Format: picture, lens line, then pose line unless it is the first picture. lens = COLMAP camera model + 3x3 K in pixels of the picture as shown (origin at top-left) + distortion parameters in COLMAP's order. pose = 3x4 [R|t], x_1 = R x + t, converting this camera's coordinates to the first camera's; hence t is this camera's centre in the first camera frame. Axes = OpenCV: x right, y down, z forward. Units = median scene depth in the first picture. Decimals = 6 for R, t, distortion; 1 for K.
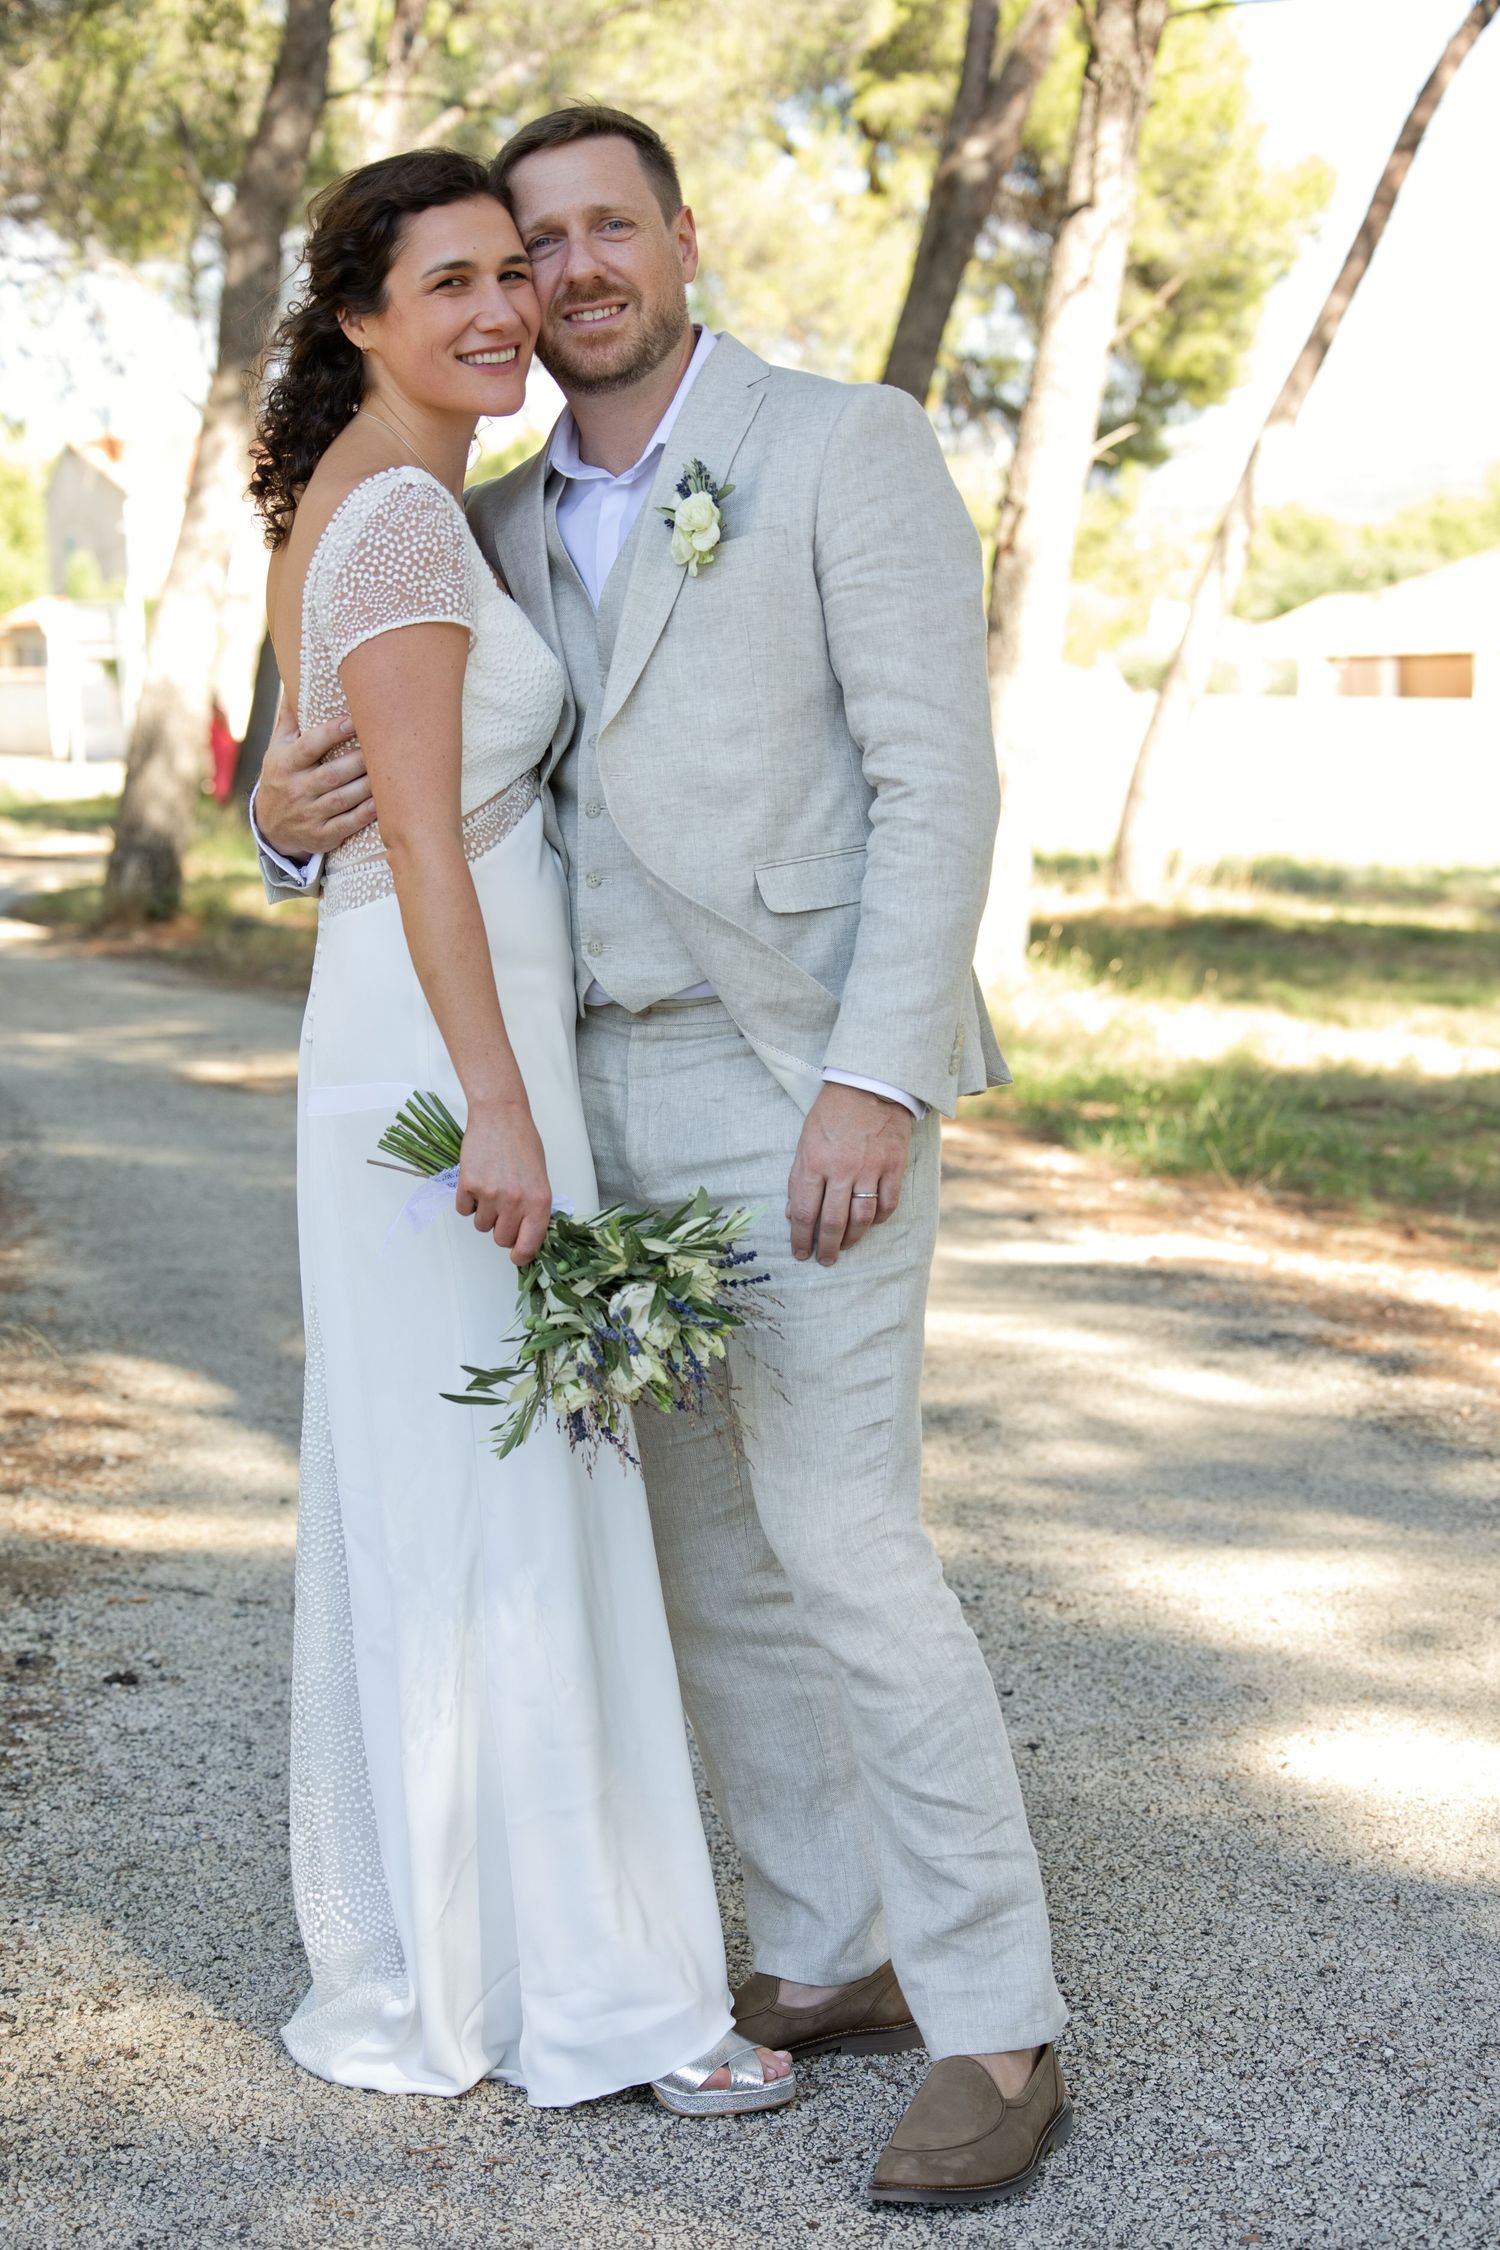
lens RADIAL K [[6016.4, 0, 750.0], [0, 6016.4, 1125.0], [0, 0, 1]] dist [0.016697, -0.716912]
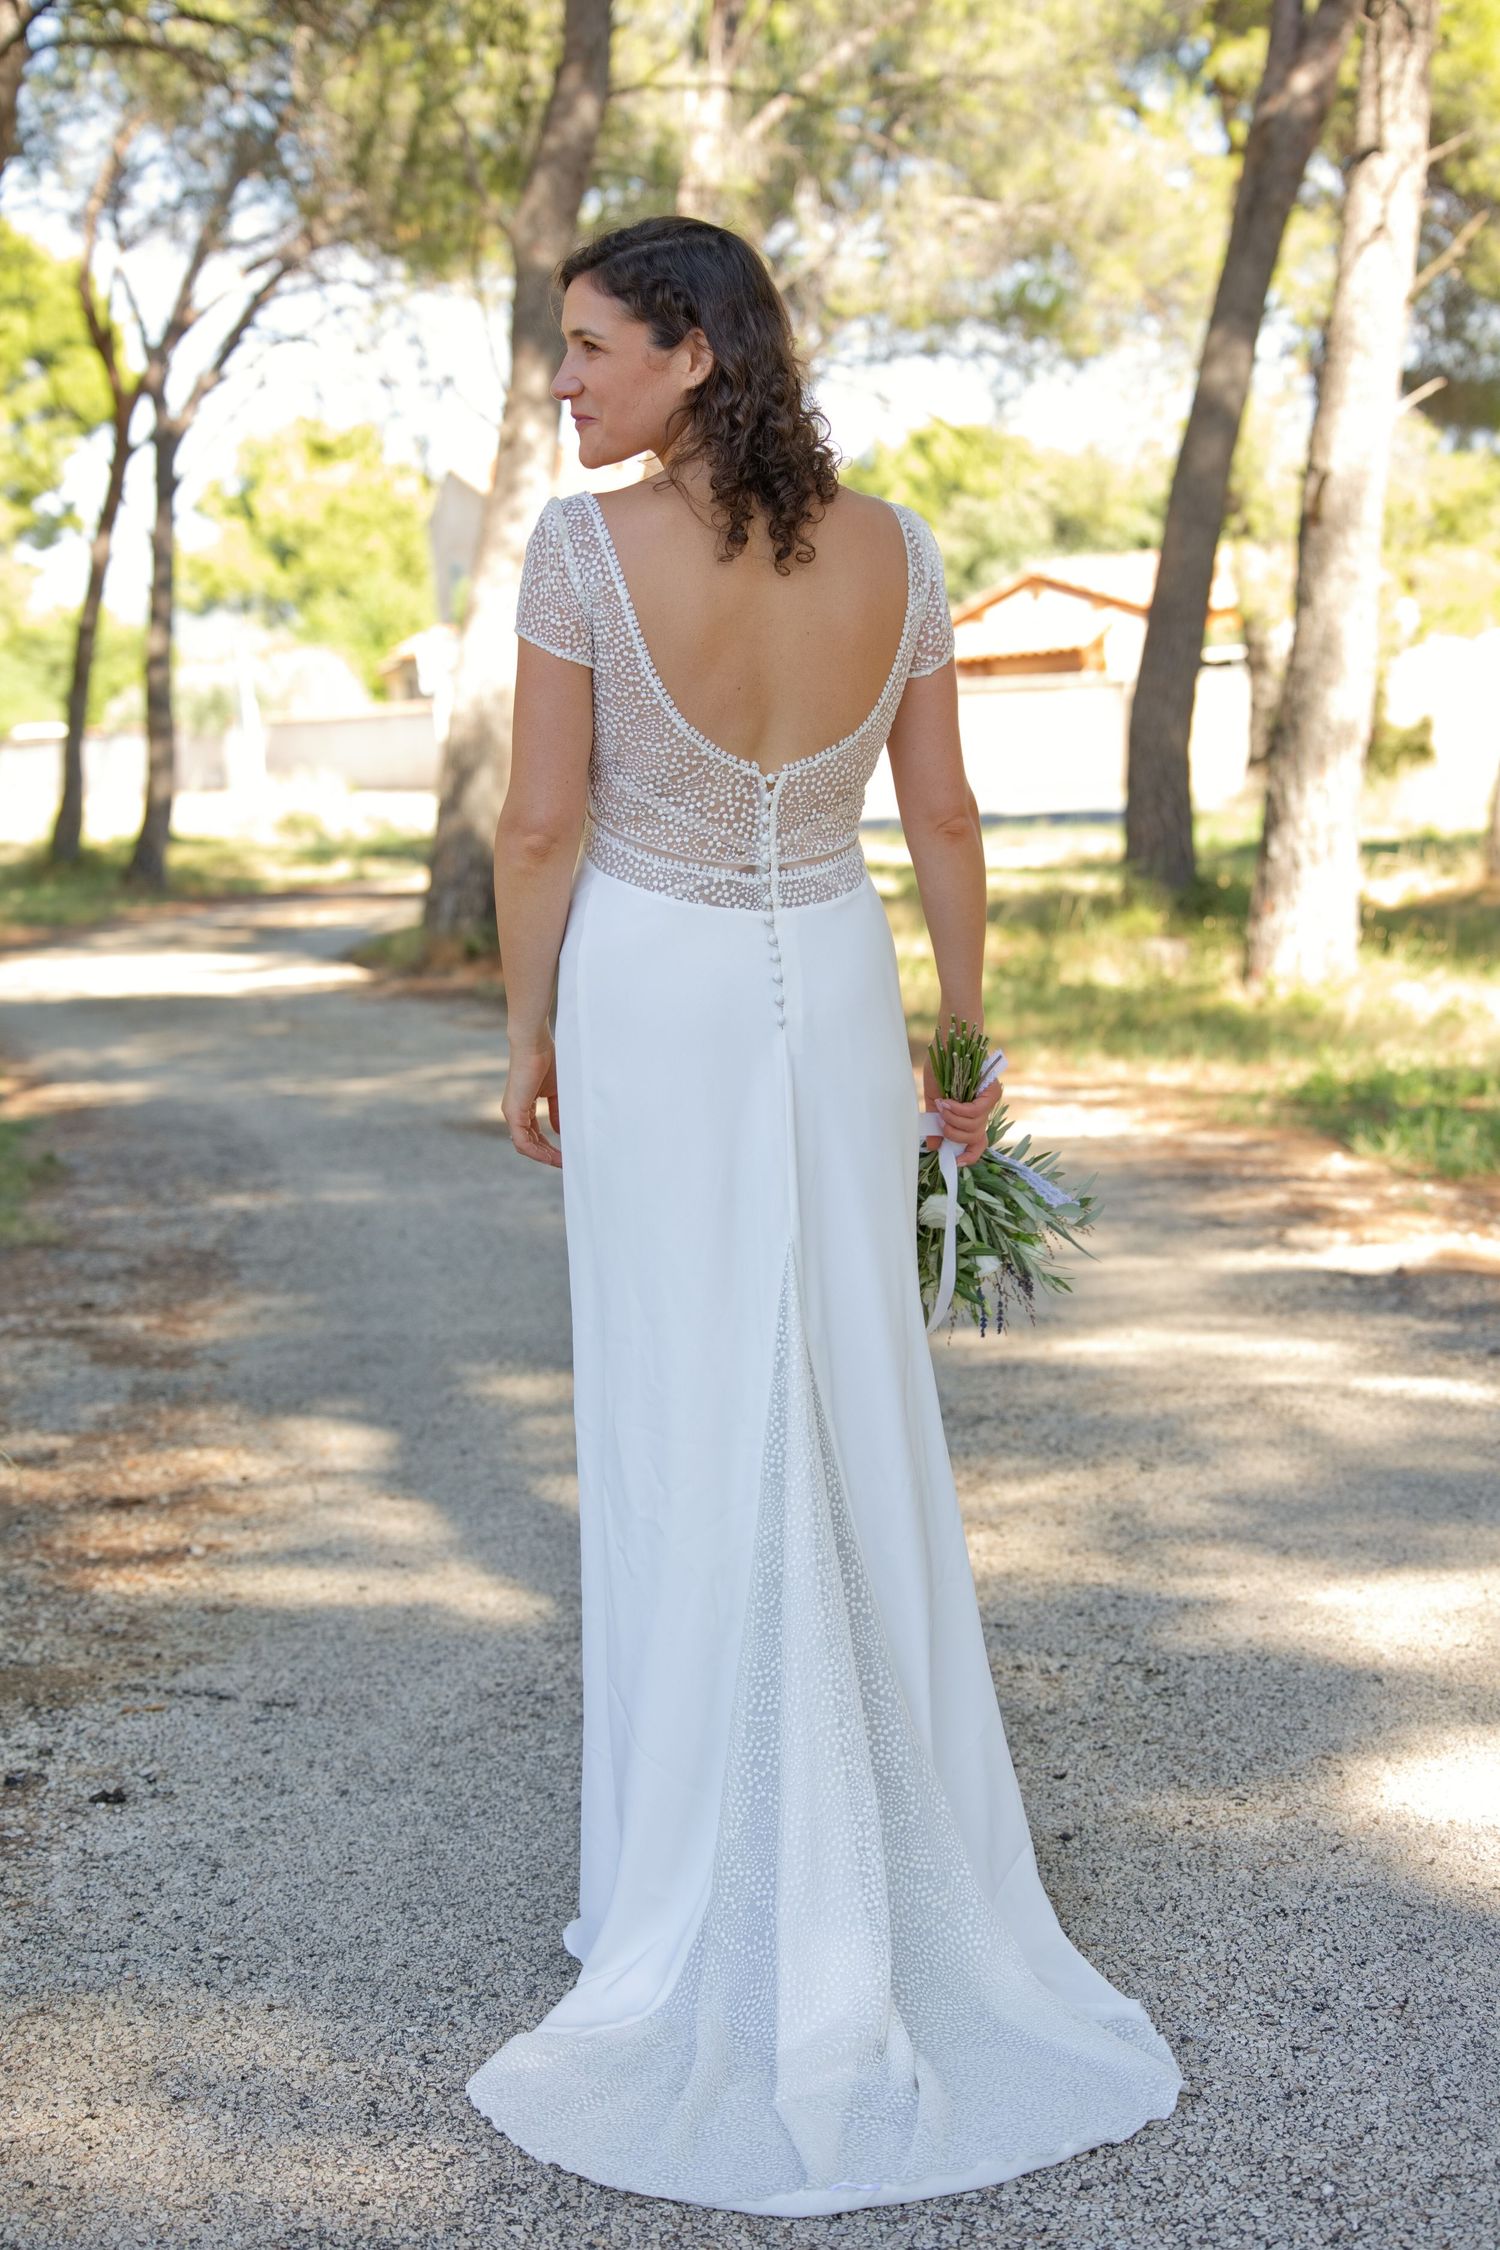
lens RADIAL K [[6016.4, 0, 750.0], [0, 6016.4, 1125.0], [0, 0, 1]] dist [0.016697, -0.716912]
pose [[0.991208, -0.051144, -0.122025, 0.111524], [0.051218, 0.998684, -0.002527, -0.004580], [0.121994, -0.003745, 0.992524, 0.084703]]
